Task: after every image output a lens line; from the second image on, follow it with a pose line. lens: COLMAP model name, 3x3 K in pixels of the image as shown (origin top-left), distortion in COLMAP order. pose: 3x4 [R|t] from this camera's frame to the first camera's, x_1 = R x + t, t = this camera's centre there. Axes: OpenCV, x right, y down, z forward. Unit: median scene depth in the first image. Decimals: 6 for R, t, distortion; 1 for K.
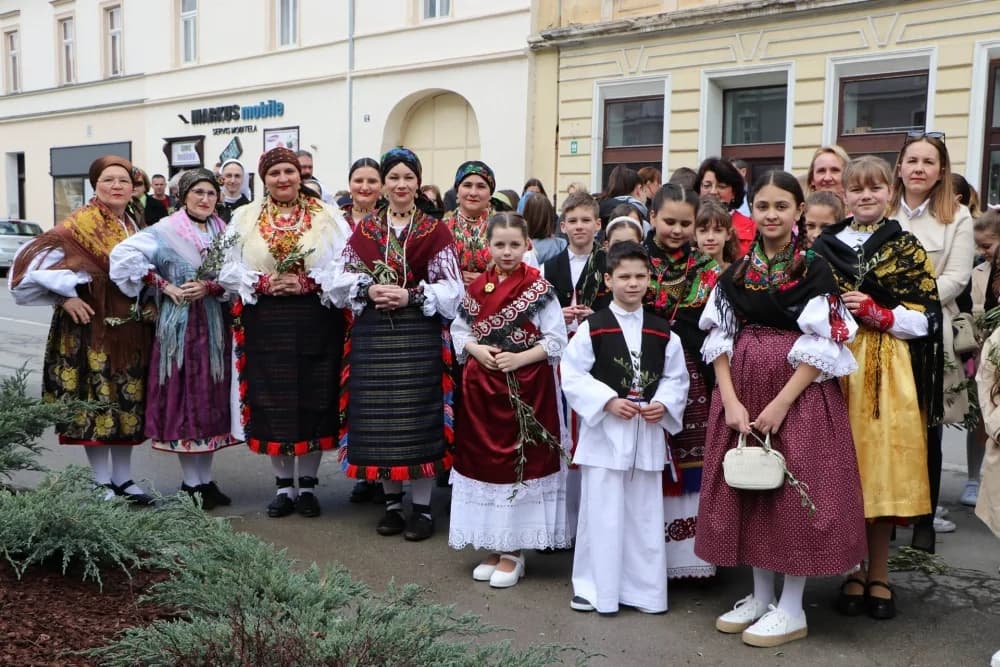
lens RADIAL K [[931.6, 0, 500.0], [0, 931.6, 333.5], [0, 0, 1]] dist [-0.036900, 0.133478]
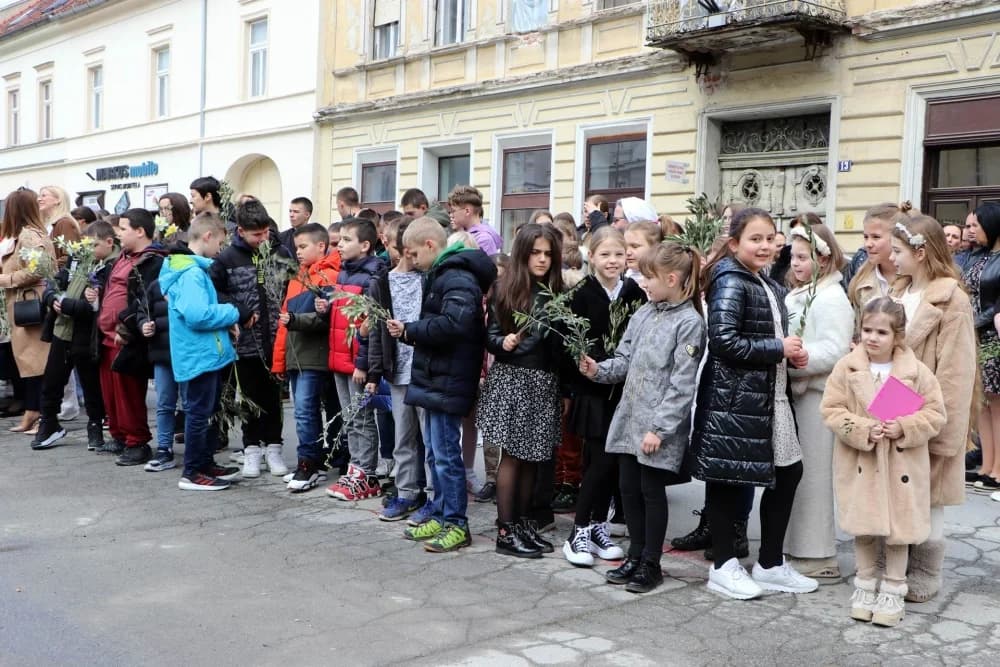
lens RADIAL K [[1109.4, 0, 503.8], [0, 1109.4, 357.6], [0, 0, 1]] dist [-0.097220, 0.282070]
pose [[0.989915, 0.015945, -0.140762, 0.431252], [-0.021082, 0.999162, -0.035079, 0.042102], [0.140084, 0.037693, 0.989422, -0.341347]]
